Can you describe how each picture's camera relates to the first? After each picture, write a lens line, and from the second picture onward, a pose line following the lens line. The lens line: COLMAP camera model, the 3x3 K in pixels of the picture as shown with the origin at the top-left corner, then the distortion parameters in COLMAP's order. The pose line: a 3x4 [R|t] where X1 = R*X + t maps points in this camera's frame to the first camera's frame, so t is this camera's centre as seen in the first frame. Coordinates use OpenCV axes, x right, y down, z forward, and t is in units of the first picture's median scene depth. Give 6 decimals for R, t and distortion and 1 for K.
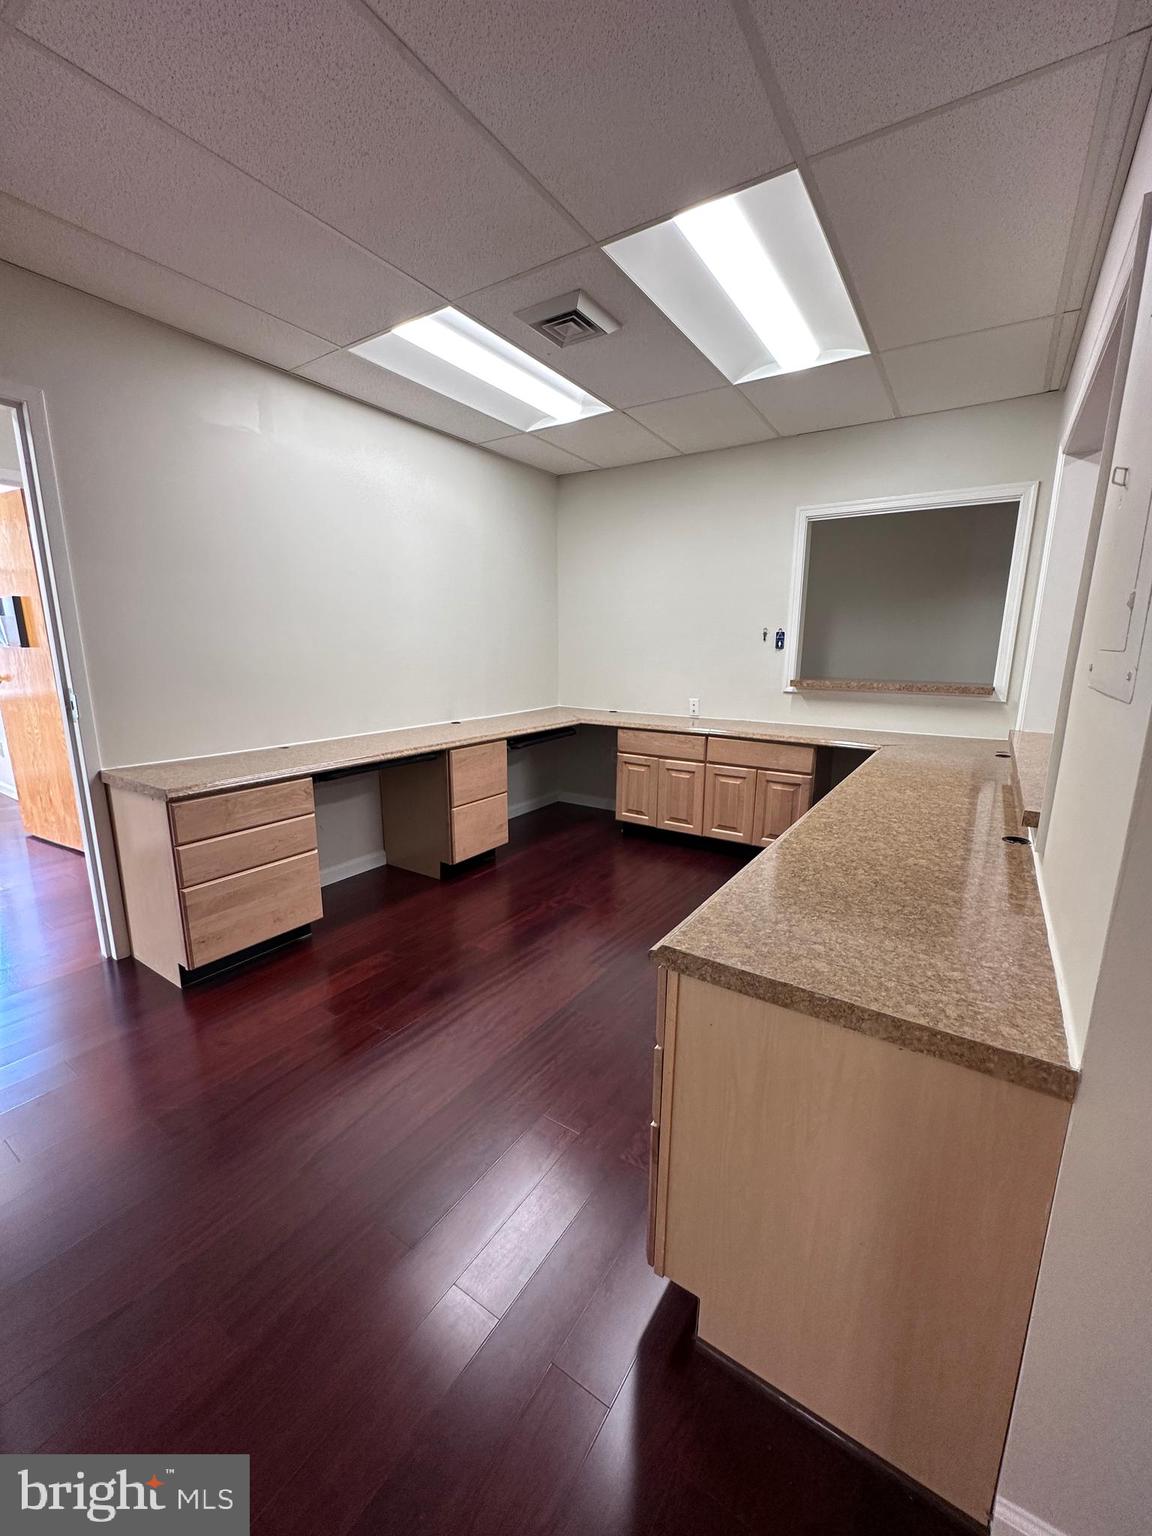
lens RADIAL K [[612.3, 0, 570.3], [0, 612.3, 762.8], [0, 0, 1]] dist [-0.002824, 0.000283]
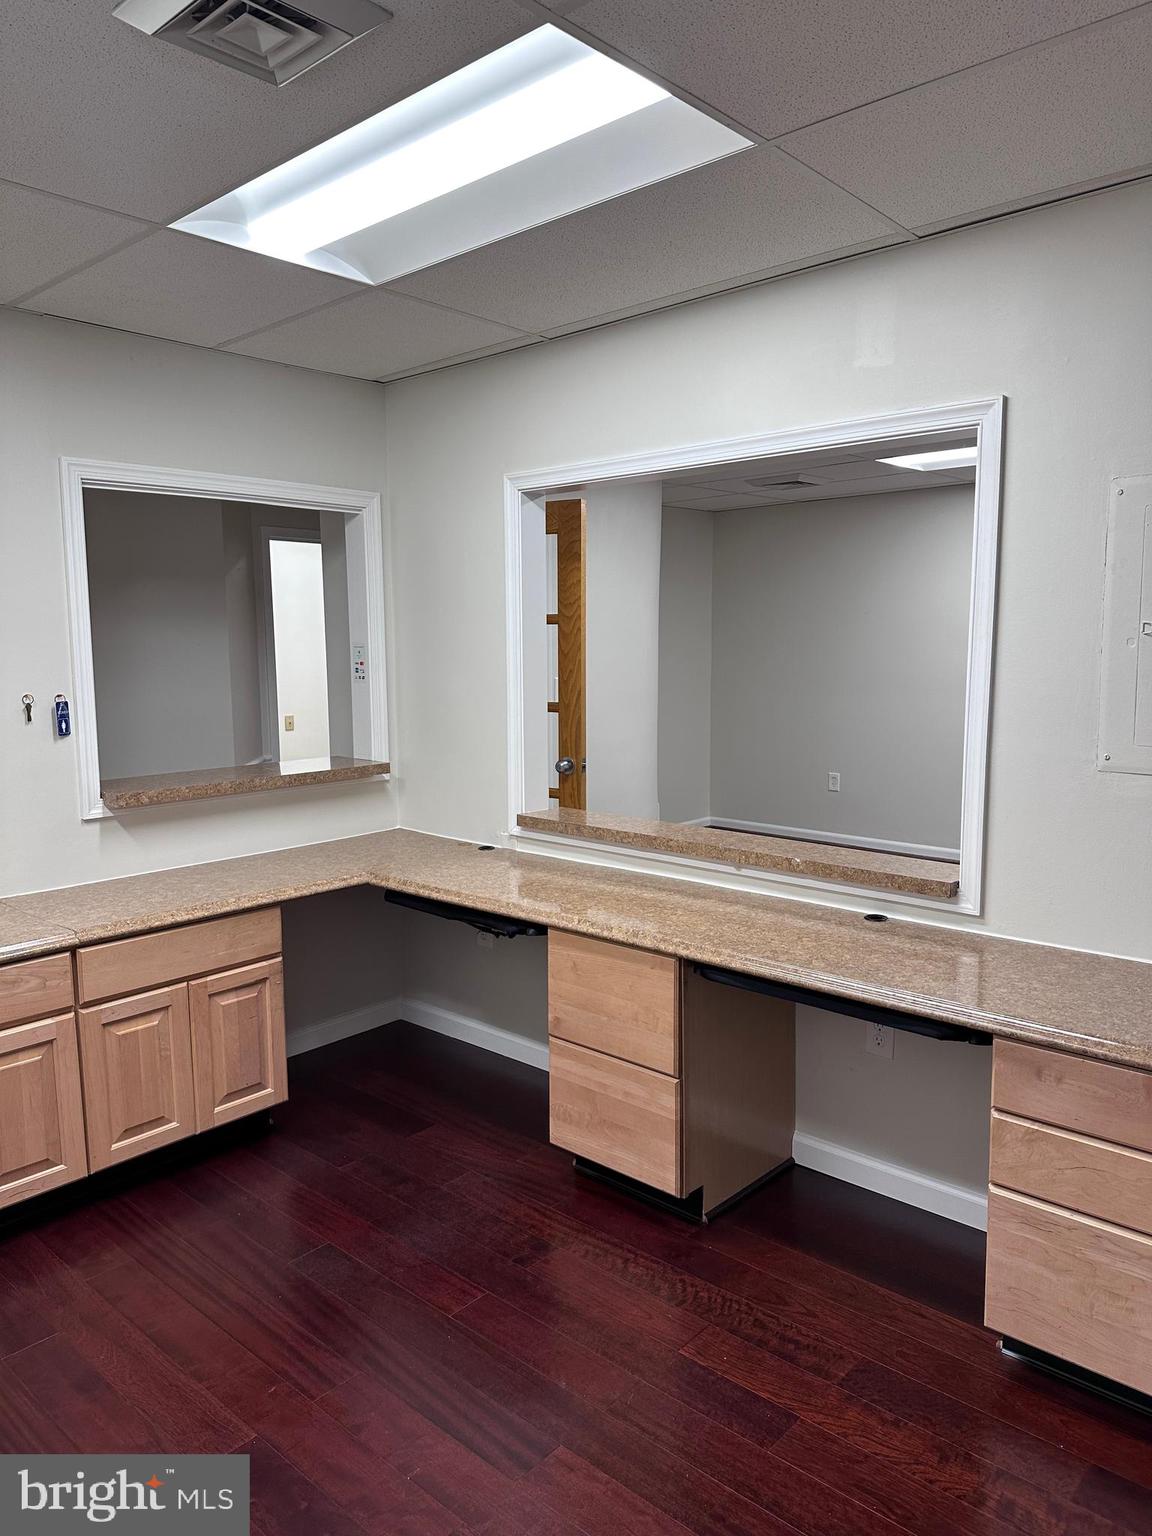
lens RADIAL K [[1076.2, 0, 582.2], [0, 1076.2, 764.2], [0, 0, 1]] dist [0.057881, -0.065094]
pose [[0.147595, -0.127114, 0.980845, -0.467796], [0.204213, 0.974254, 0.095531, -0.171826], [-0.967736, 0.186202, 0.169753, 0.486965]]
